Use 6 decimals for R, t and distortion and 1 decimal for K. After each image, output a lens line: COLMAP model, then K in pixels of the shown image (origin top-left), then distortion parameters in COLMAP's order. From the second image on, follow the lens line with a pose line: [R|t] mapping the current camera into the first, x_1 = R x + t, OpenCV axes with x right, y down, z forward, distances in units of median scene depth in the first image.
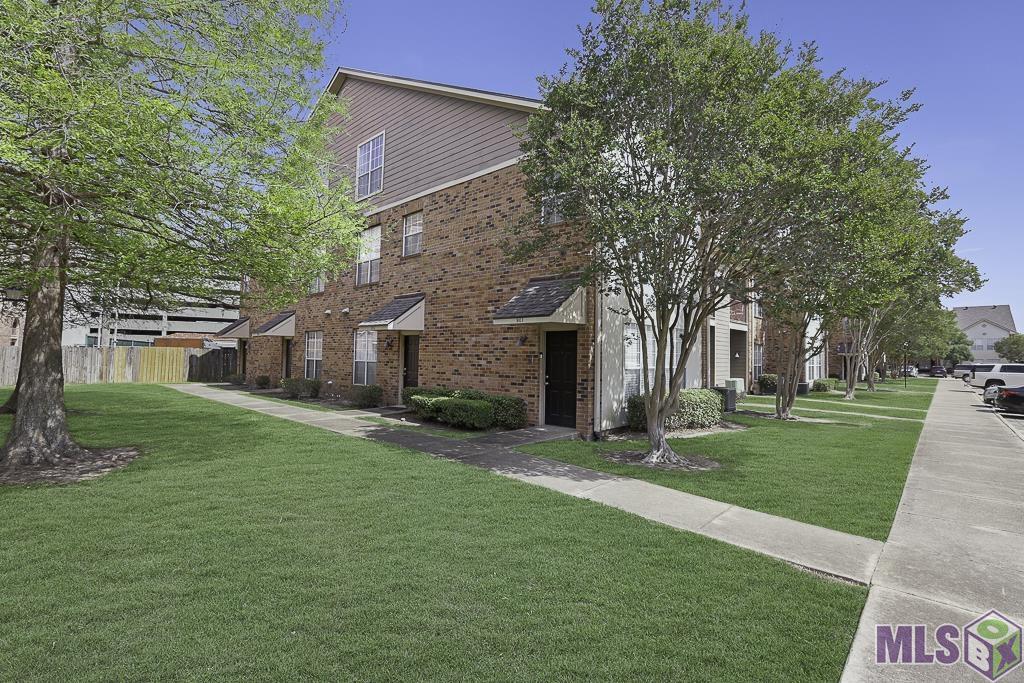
lens RADIAL K [[480.5, 0, 508.2], [0, 480.5, 330.1], [0, 0, 1]] dist [-0.051354, 0.033945]
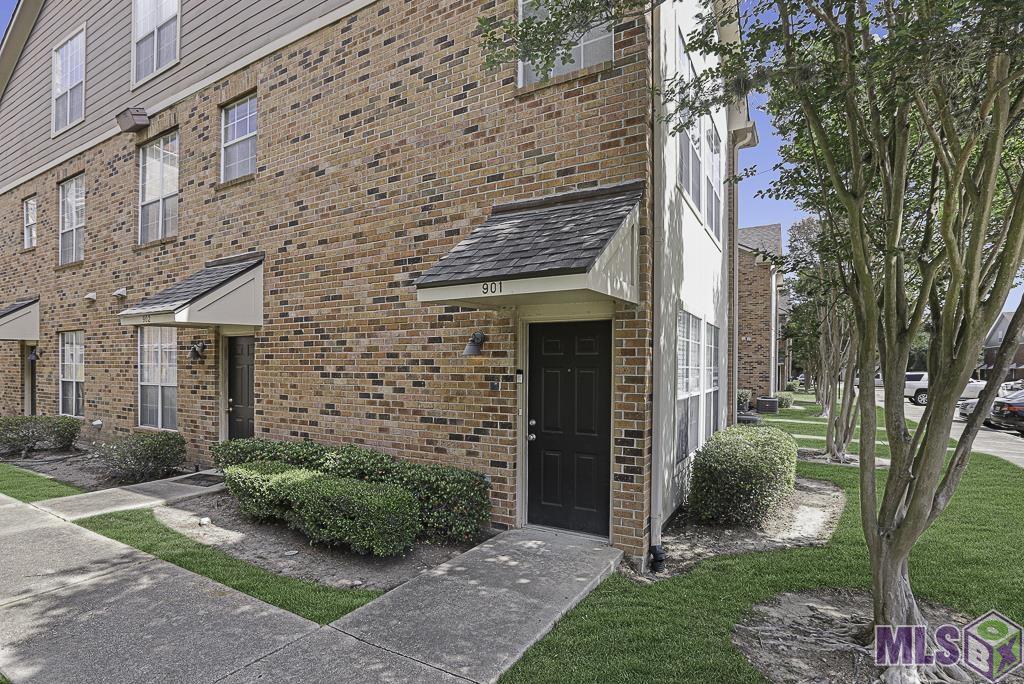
lens RADIAL K [[480.5, 0, 508.2], [0, 480.5, 330.6], [0, 0, 1]] dist [-0.051354, 0.033945]
pose [[0.974129, -0.015419, 0.225466, -0.039038], [0.013386, 0.999855, 0.010540, 0.003890], [-0.225596, -0.007250, 0.974194, 0.492308]]
